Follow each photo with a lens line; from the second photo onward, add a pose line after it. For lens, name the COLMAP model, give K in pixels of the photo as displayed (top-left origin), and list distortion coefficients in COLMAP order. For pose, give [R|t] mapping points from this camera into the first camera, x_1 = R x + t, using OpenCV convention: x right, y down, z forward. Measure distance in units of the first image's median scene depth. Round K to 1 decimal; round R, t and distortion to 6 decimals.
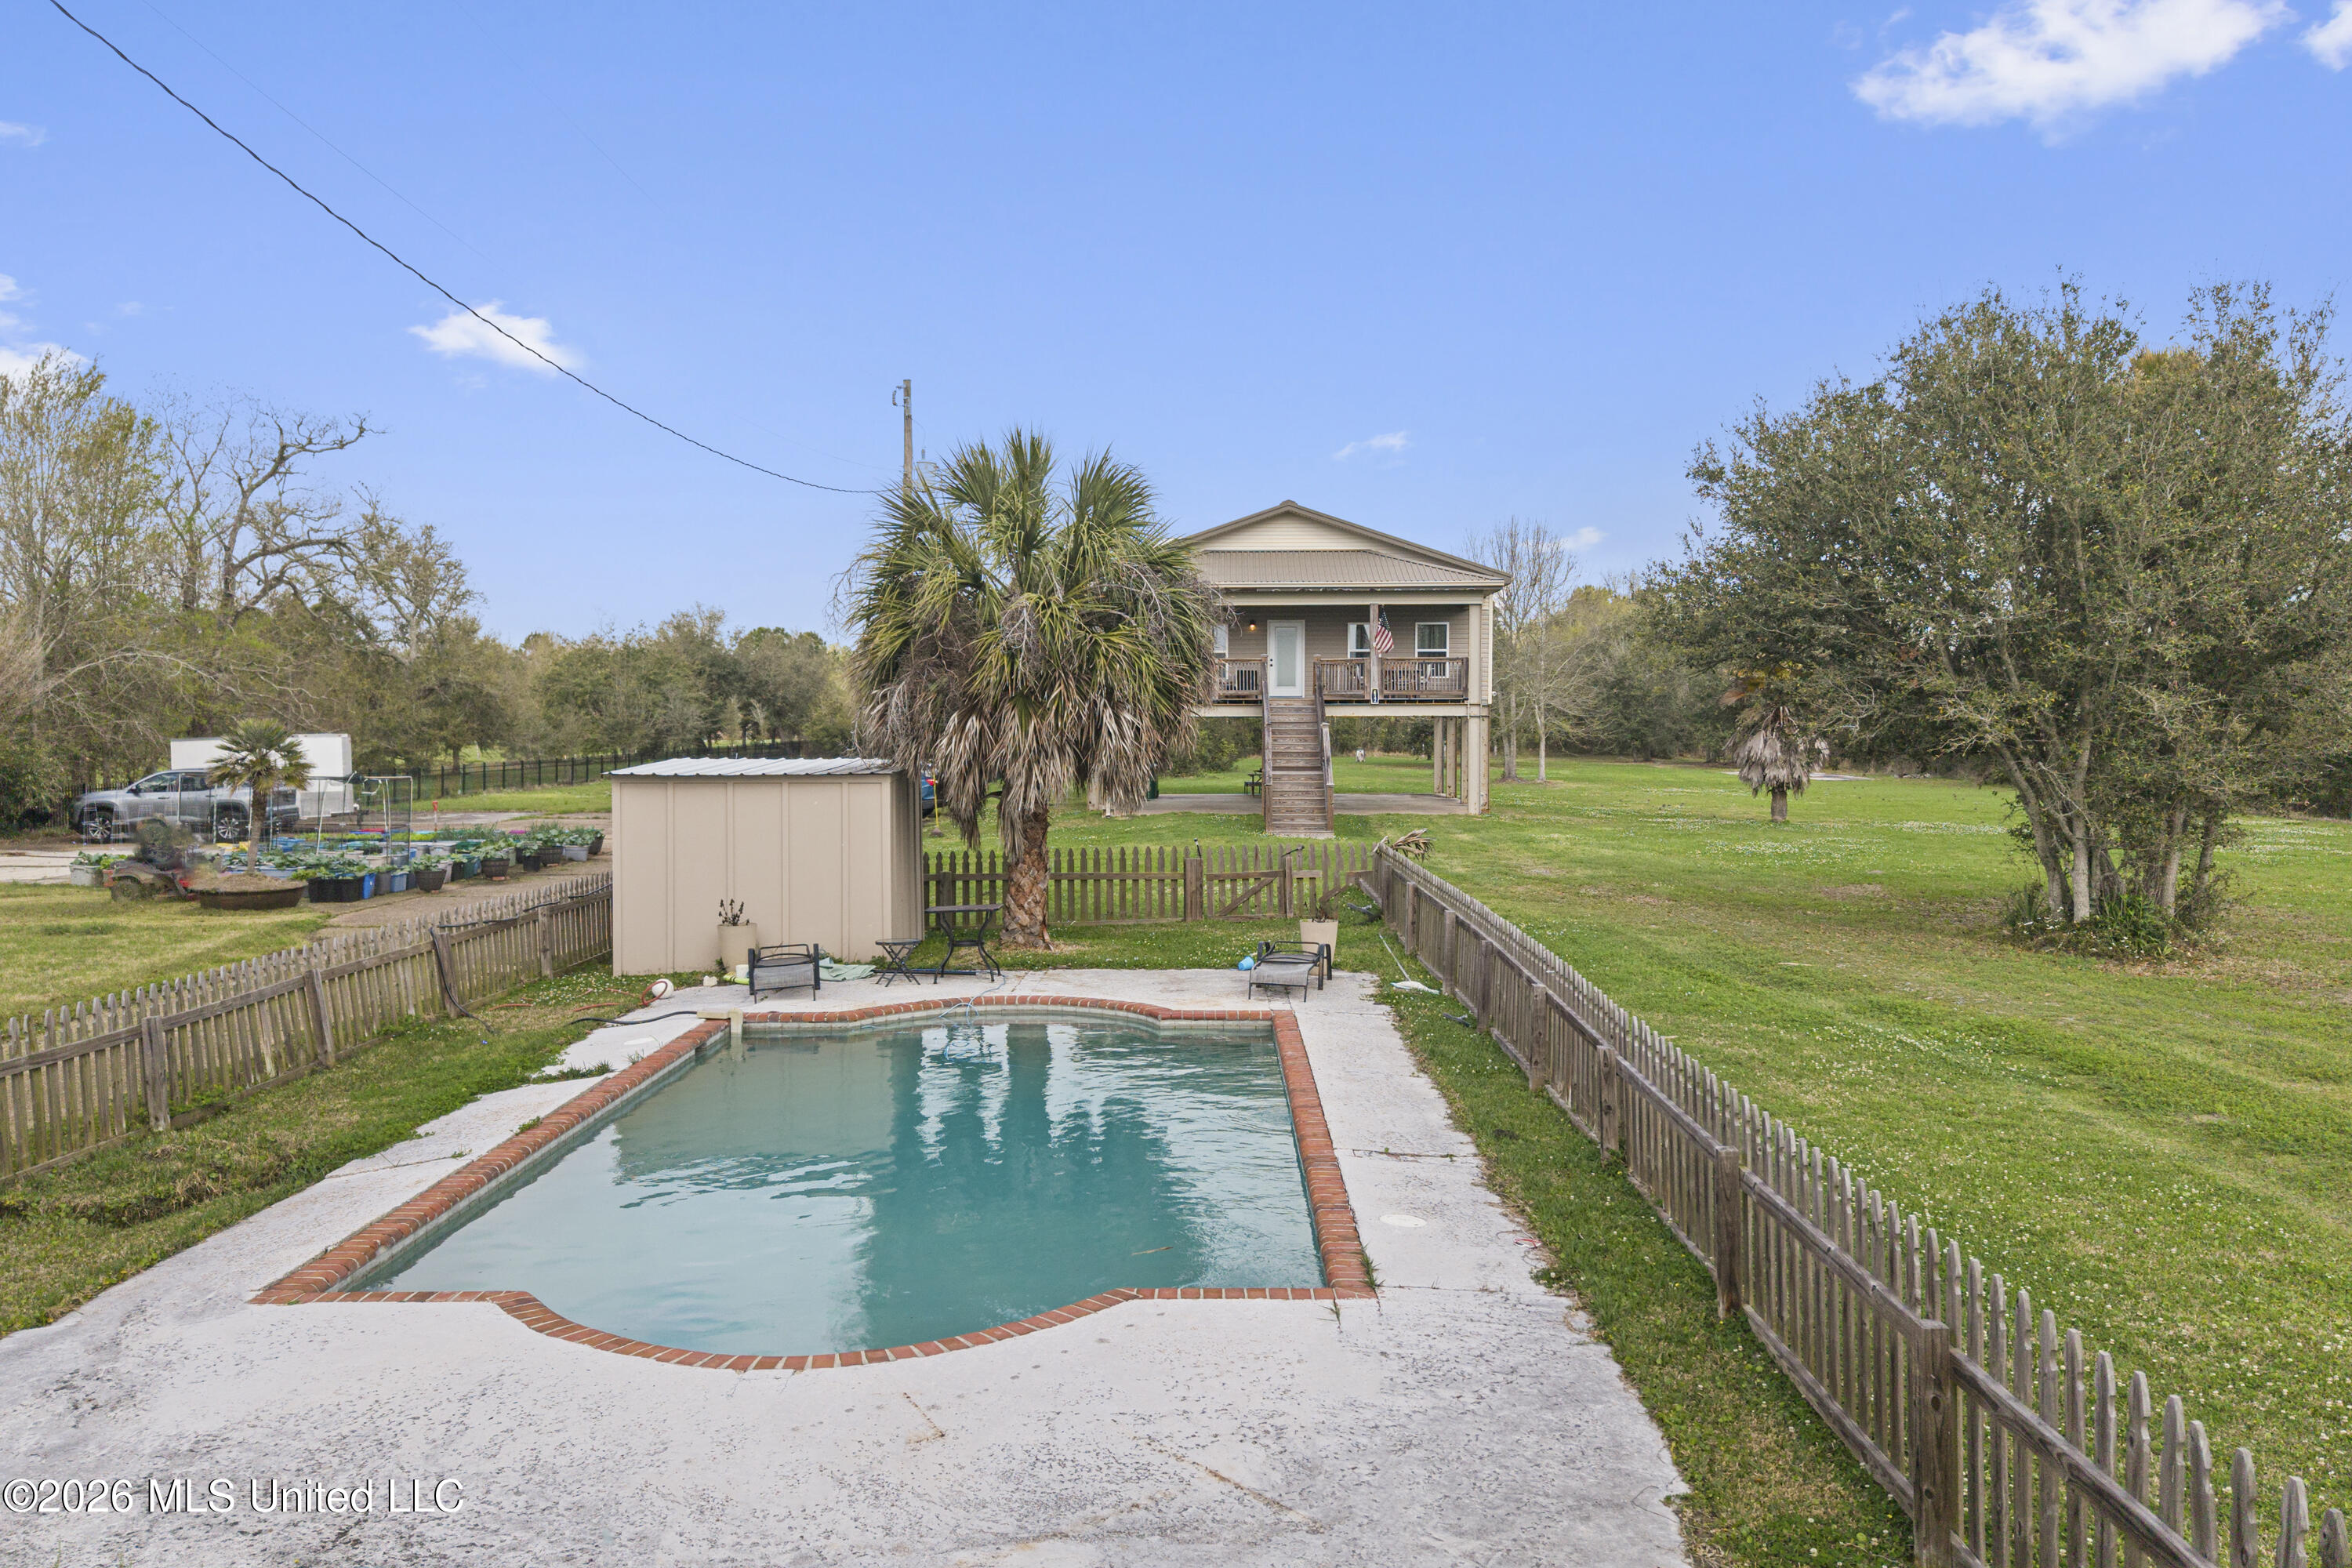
lens RADIAL K [[1779.6, 0, 1226.0], [0, 1779.6, 786.4], [0, 0, 1]] dist [-0.007098, -0.005457]
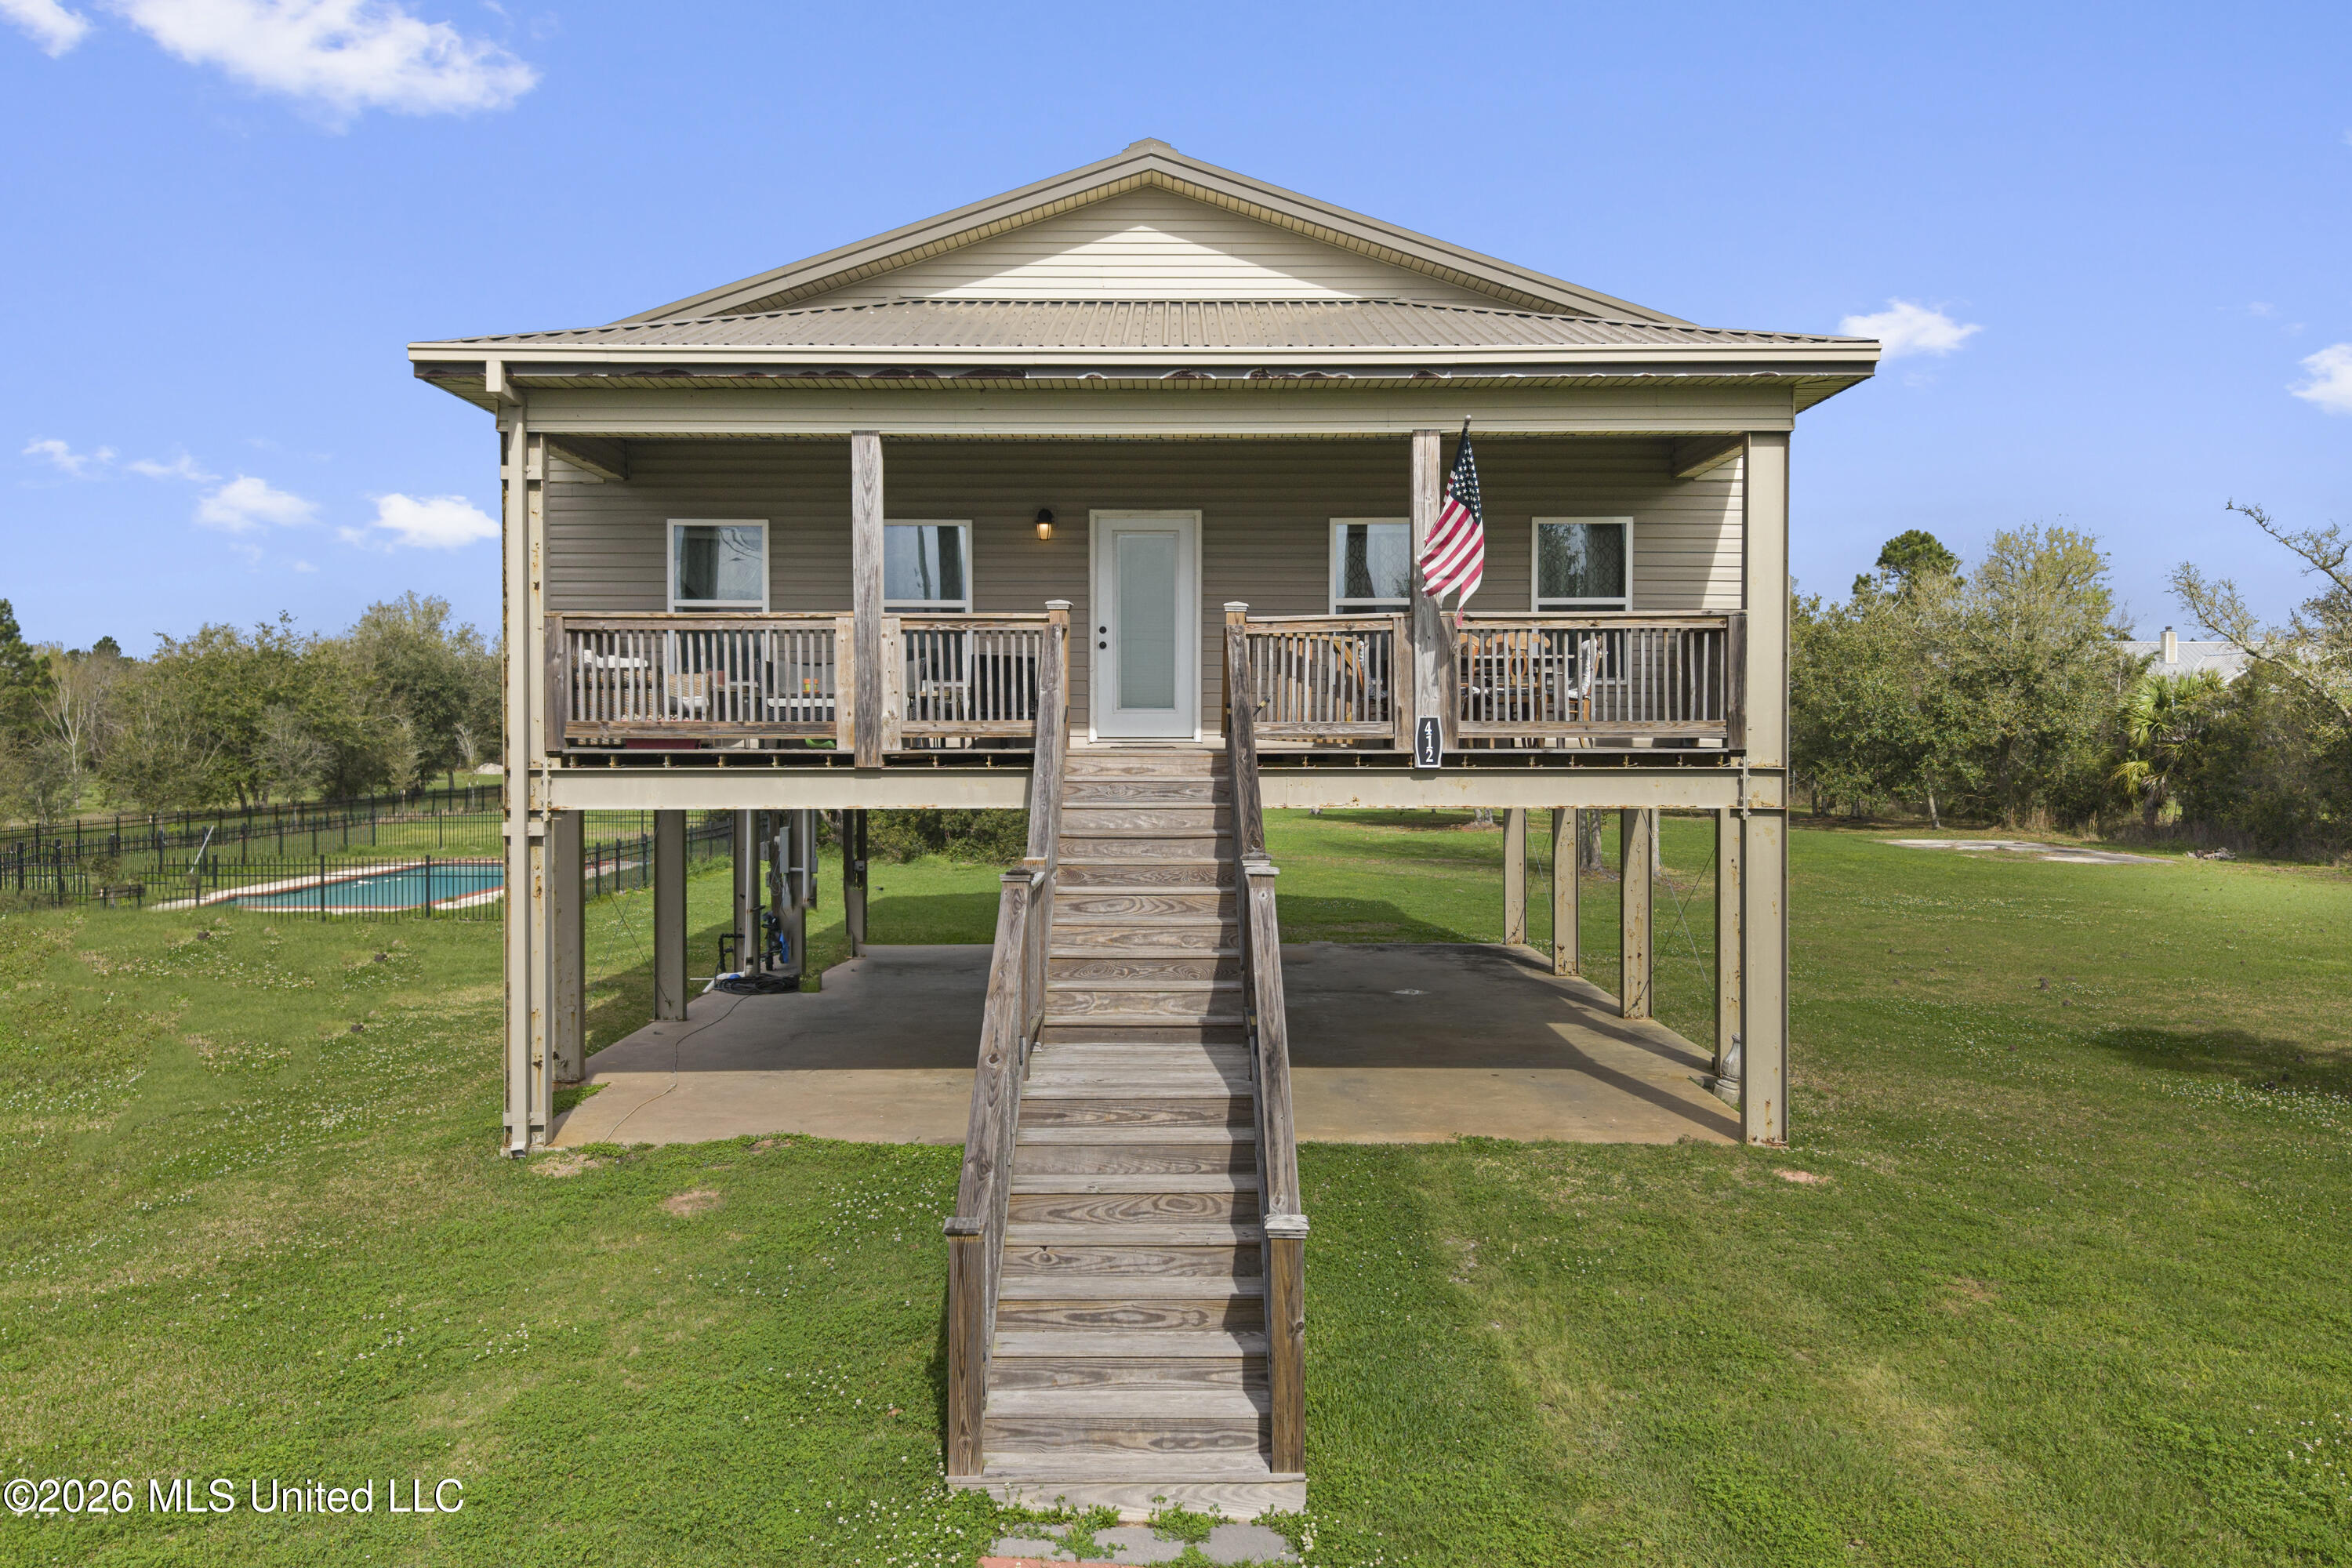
lens RADIAL K [[1762.4, 0, 1176.0], [0, 1762.4, 784.0], [0, 0, 1]] dist [0.097682, -0.287188]
pose [[0.999938, 0.002831, 0.010743, 0.091183], [-0.002696, 0.999917, -0.012603, -0.094639], [-0.010778, 0.012574, 0.999863, 1.671625]]
